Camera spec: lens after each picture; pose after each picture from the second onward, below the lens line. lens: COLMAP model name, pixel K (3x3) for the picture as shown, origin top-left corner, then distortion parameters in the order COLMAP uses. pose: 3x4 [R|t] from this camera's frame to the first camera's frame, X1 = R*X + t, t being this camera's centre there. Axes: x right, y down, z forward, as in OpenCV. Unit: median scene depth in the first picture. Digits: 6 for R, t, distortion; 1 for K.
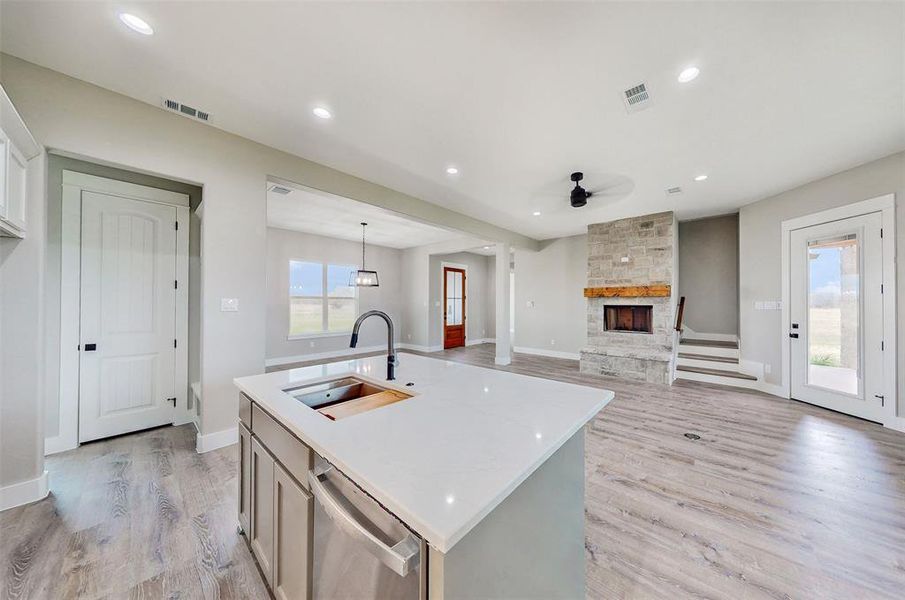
lens RADIAL K [[285.7, 0, 490.1], [0, 285.7, 301.7], [0, 0, 1]] dist [-0.001243, -0.000076]
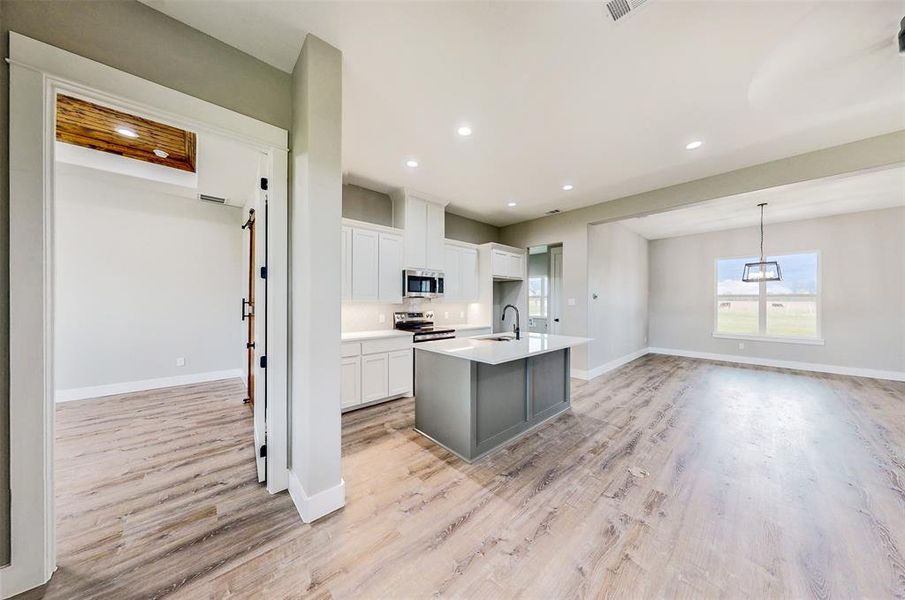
lens RADIAL K [[277.3, 0, 462.9], [0, 277.3, 302.1], [0, 0, 1]] dist [0.000538, 0.000054]
pose [[-0.141105, 0.001587, -0.989993, 1.434478], [0.003813, 0.999992, 0.001060, 0.008113], [0.989987, -0.003625, -0.141110, 0.802669]]
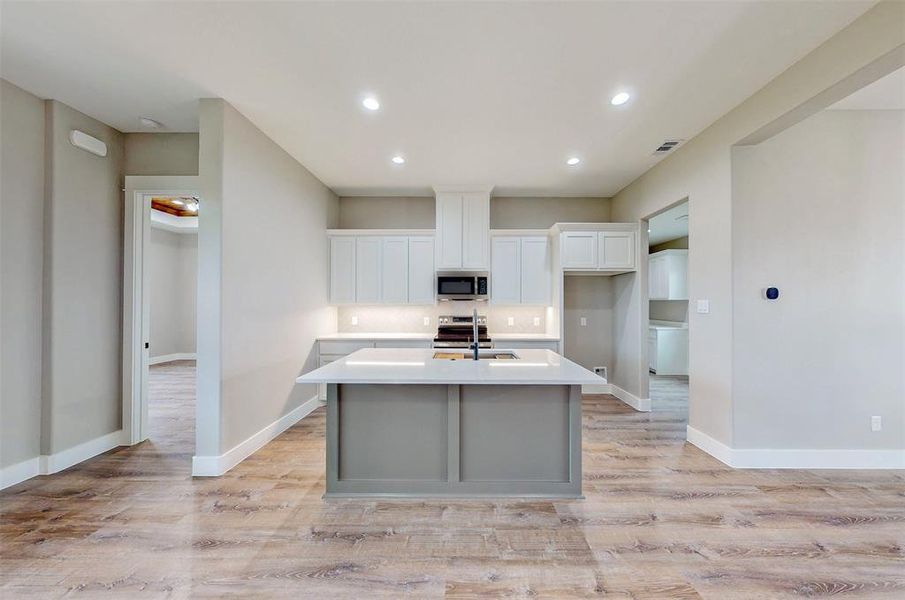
lens RADIAL K [[277.3, 0, 462.9], [0, 277.3, 302.1], [0, 0, 1]] dist [0.000538, 0.000054]
pose [[-0.783042, -0.005450, -0.621945, 0.466841], [0.002967, 0.999917, -0.012498, 0.011131], [0.621961, -0.011632, -0.782962, 1.794514]]
